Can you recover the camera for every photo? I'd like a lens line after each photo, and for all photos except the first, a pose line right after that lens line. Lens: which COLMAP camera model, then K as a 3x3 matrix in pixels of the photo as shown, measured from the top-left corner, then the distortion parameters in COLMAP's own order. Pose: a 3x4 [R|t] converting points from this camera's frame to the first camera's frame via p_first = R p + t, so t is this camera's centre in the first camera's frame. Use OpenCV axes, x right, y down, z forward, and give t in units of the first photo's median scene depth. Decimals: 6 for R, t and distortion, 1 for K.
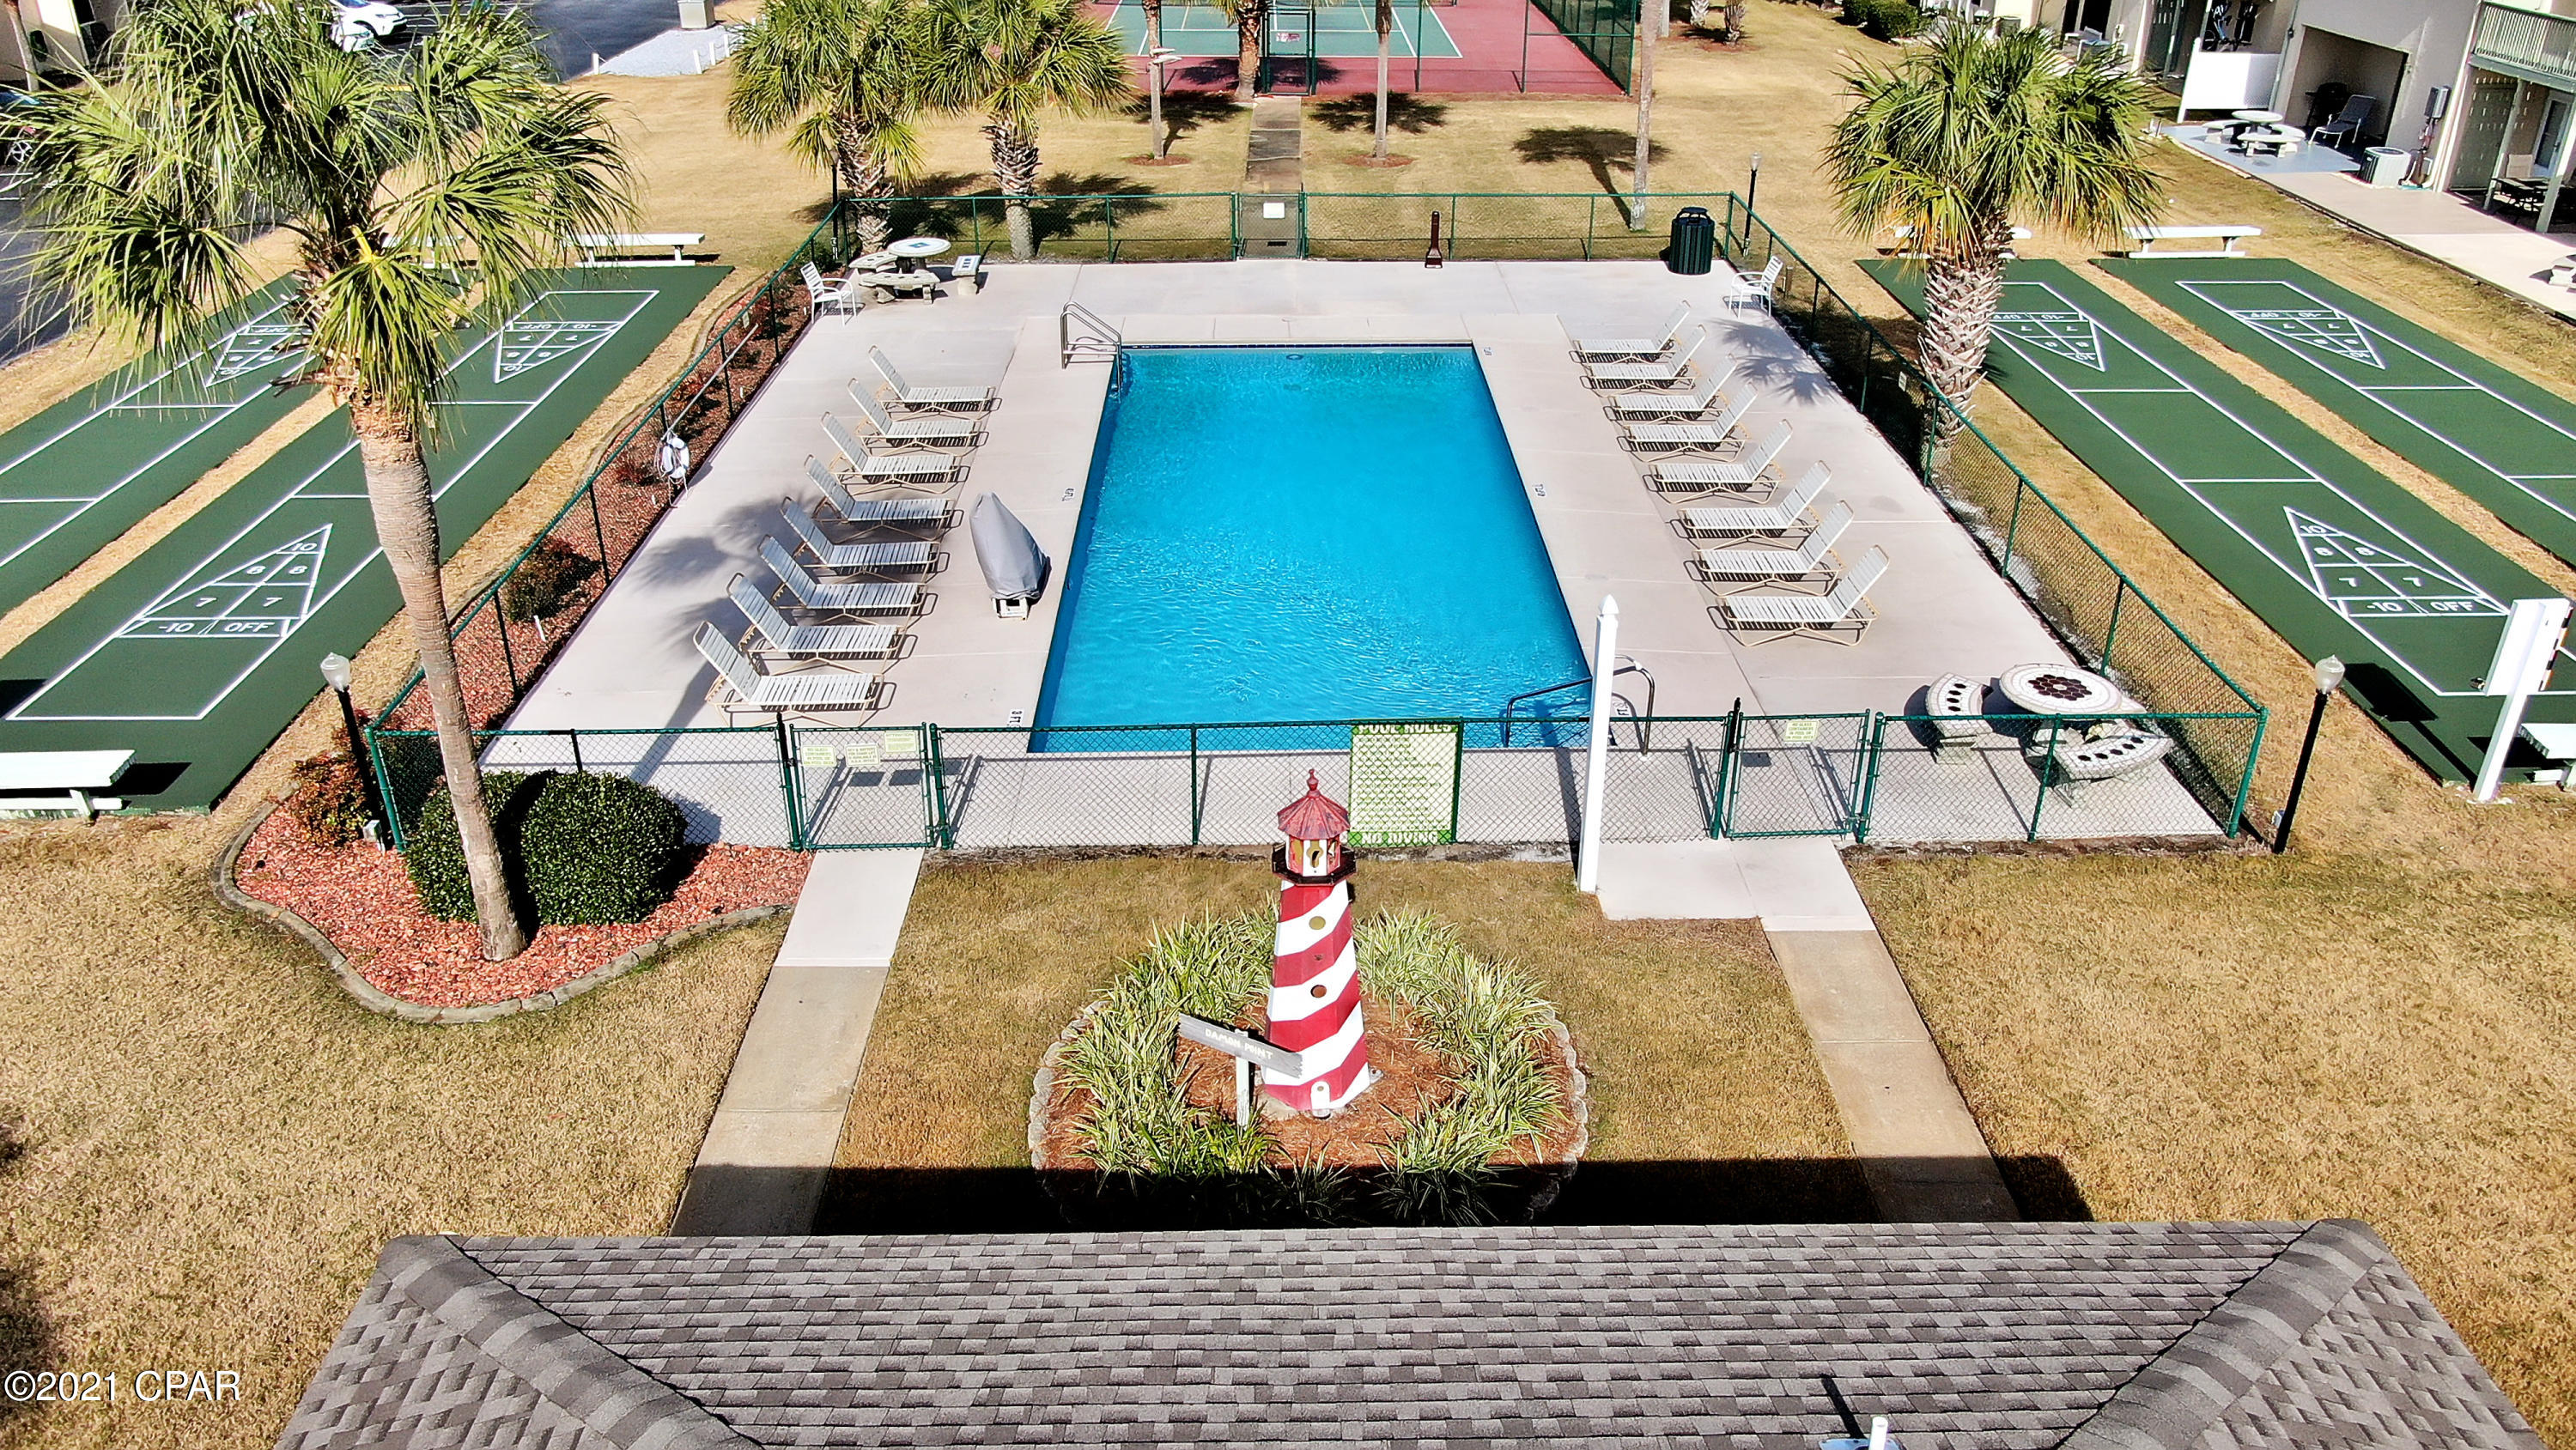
lens RADIAL K [[1872.8, 0, 1286.6], [0, 1872.8, 726.7], [0, 0, 1]] dist [-0.023925, 0.007590]
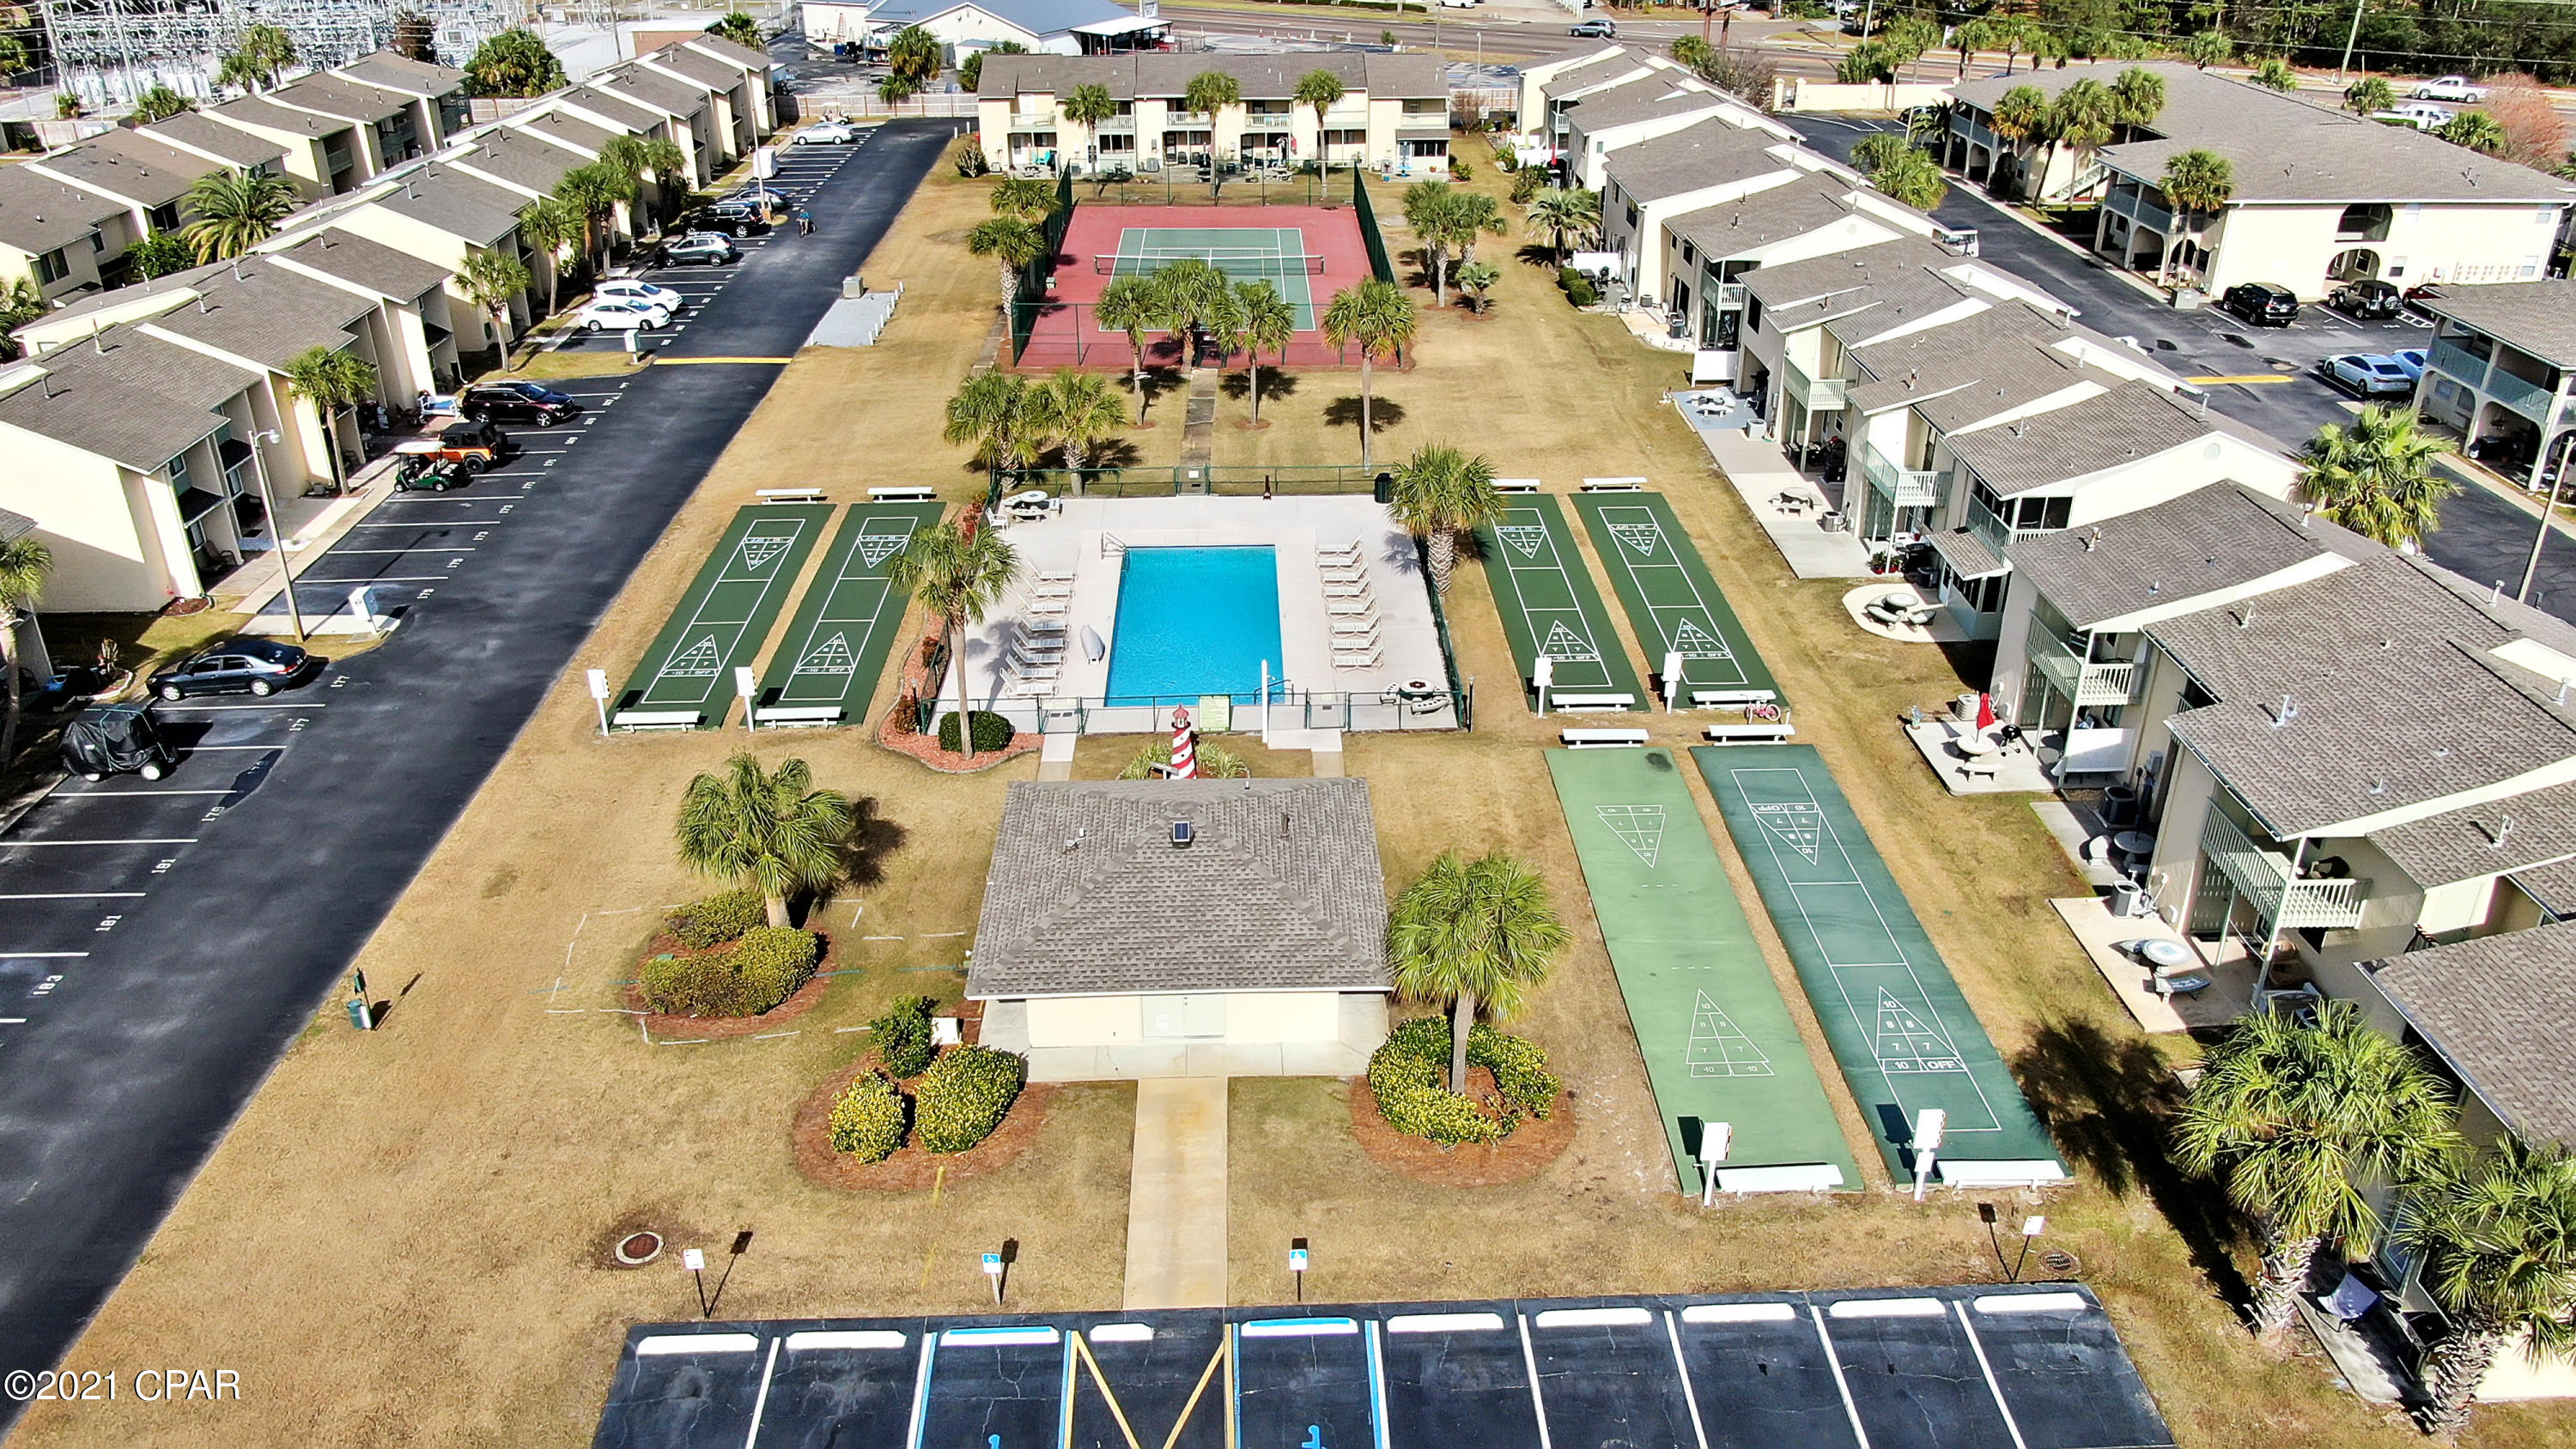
lens RADIAL K [[1872.7, 0, 1294.3], [0, 1872.7, 723.6], [0, 0, 1]] dist [-0.023925, 0.007590]
pose [[0.999841, -0.006333, 0.016670, 0.076036], [0.006591, 0.999859, -0.015415, 0.051550], [-0.016570, 0.015522, 0.999742, -1.235036]]
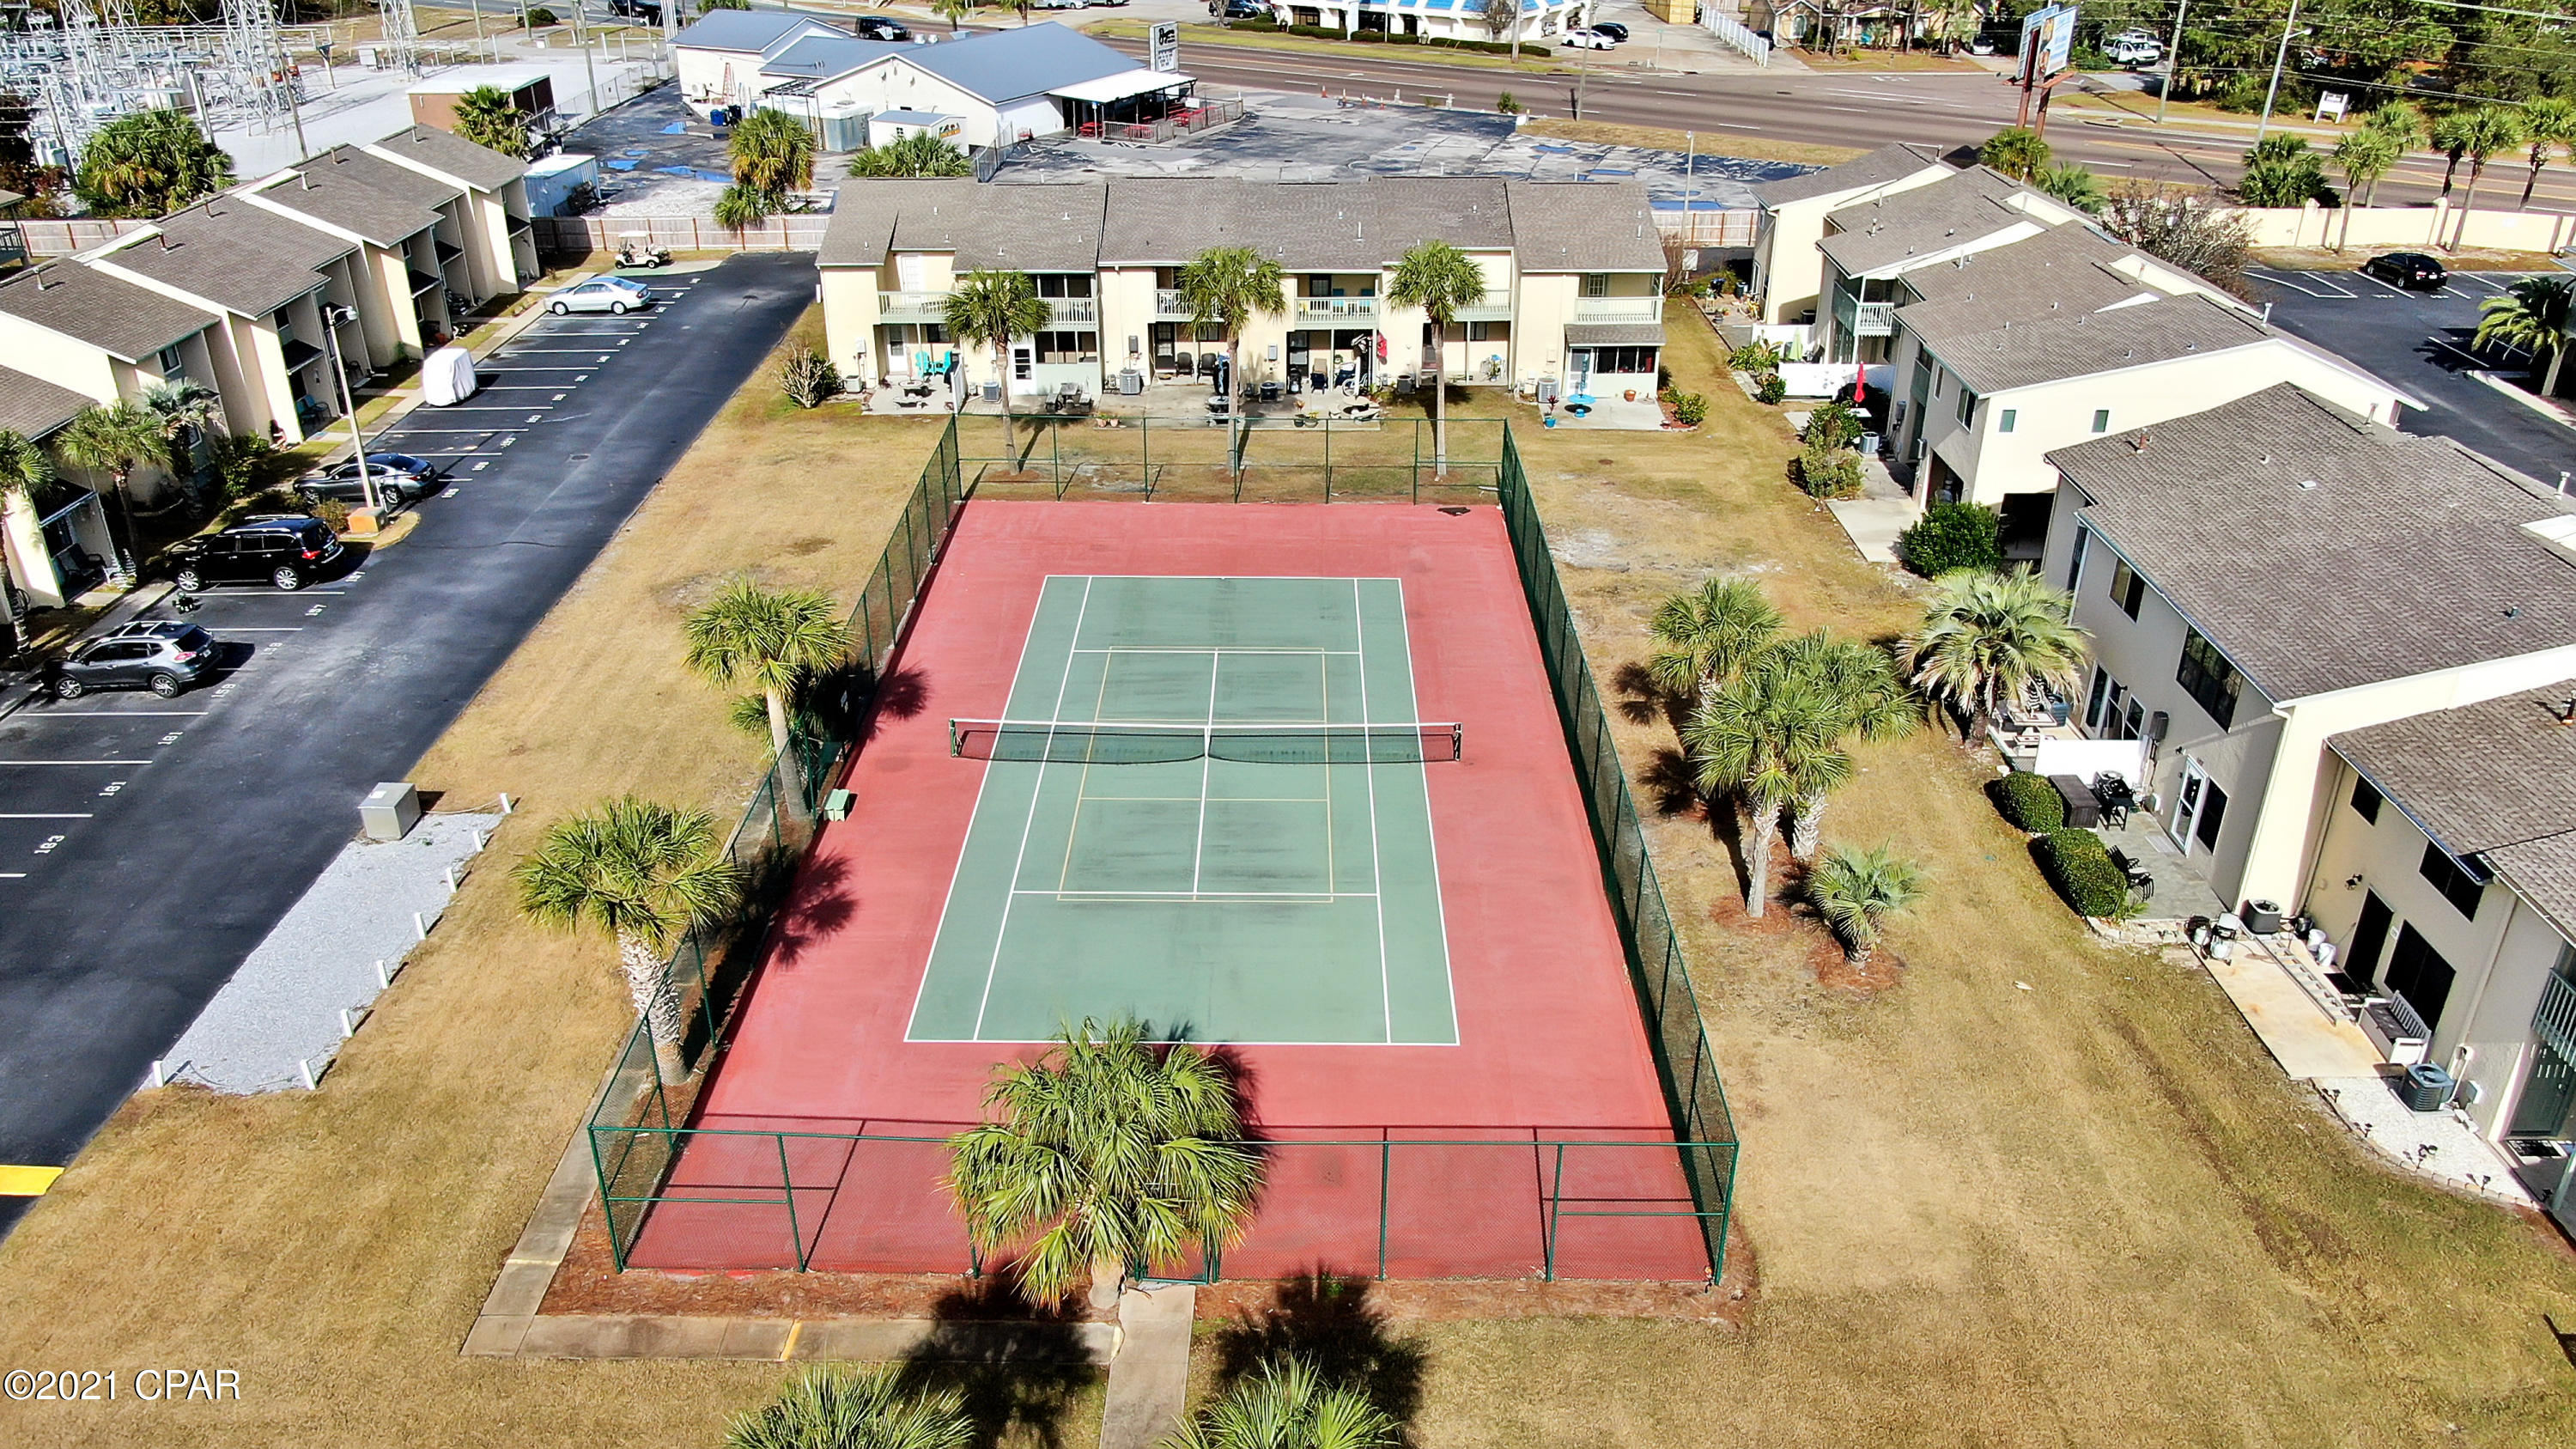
lens RADIAL K [[1873.2, 0, 1284.1], [0, 1873.2, 721.7], [0, 0, 1]] dist [-0.023925, 0.007590]
pose [[0.999834, 0.010129, -0.015146, 0.071317], [-0.010328, 0.999861, -0.013102, -0.733169], [0.015012, 0.013256, 0.999799, 0.422281]]
